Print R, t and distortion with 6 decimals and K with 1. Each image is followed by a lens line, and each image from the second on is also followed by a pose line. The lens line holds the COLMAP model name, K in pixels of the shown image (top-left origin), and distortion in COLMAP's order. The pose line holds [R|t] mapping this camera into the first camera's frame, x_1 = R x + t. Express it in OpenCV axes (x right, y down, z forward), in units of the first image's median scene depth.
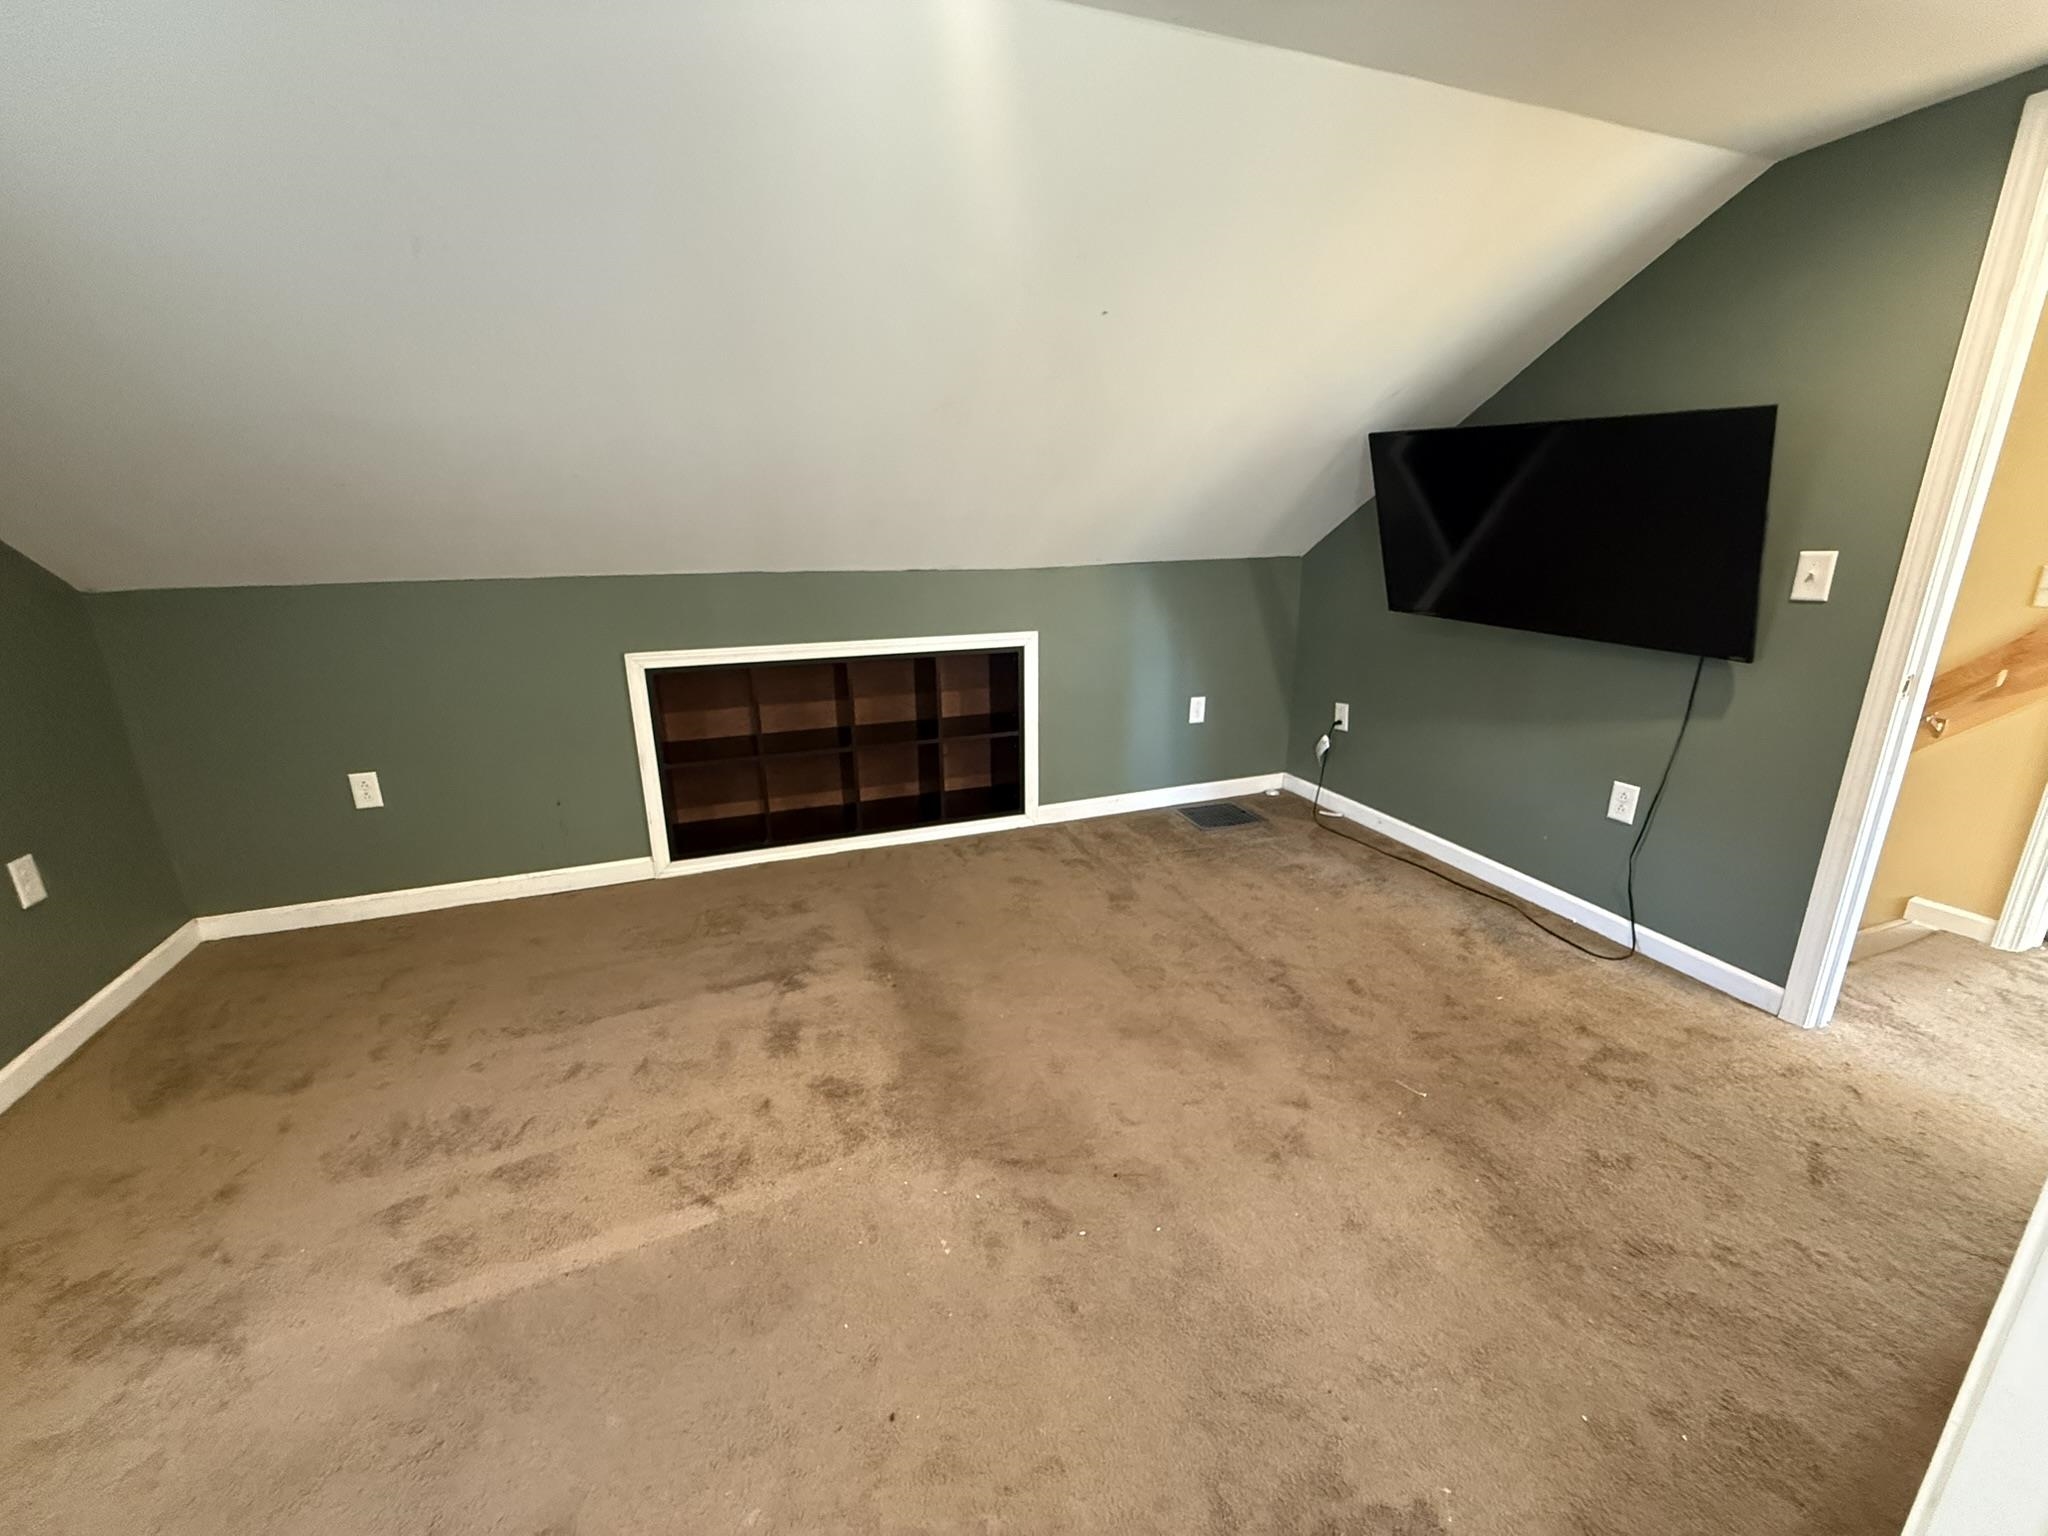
lens RADIAL K [[813.4, 0, 1019.3], [0, 813.4, 770.5], [0, 0, 1]] dist [-0.000747, 0.000358]
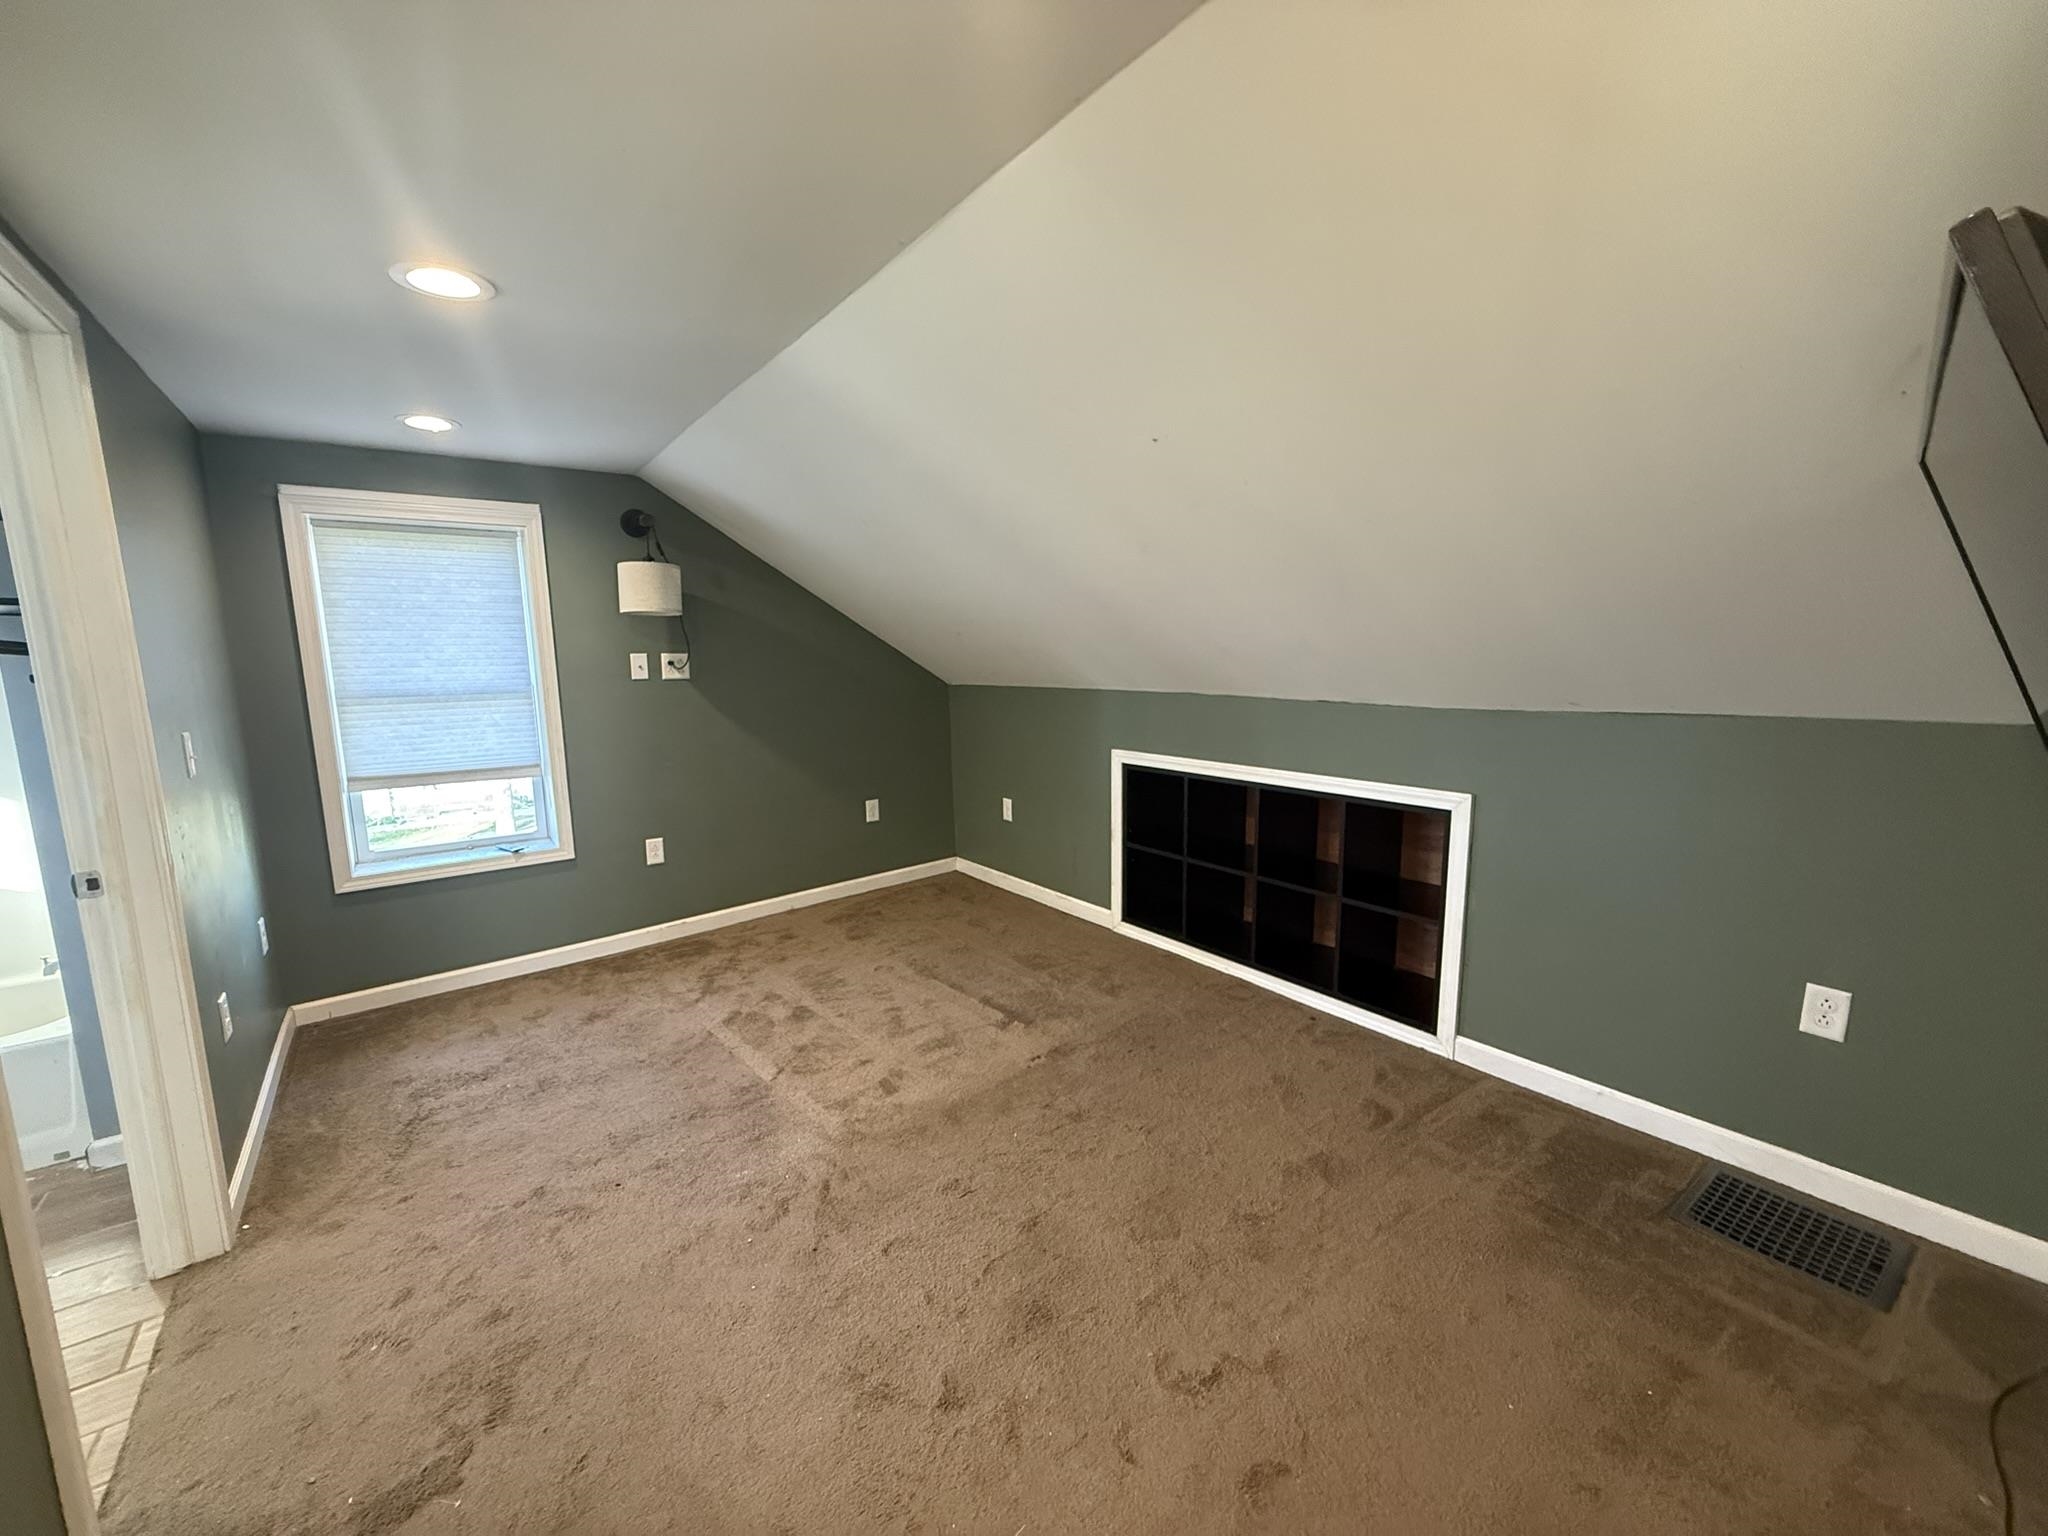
lens RADIAL K [[813.4, 0, 1019.3], [0, 813.4, 770.5], [0, 0, 1]] dist [-0.000747, 0.000358]
pose [[0.275924, 0.148434, -0.949649, 0.775950], [-0.249752, 0.965140, 0.078288, -0.192975], [0.928165, 0.215575, 0.303377, 0.530138]]
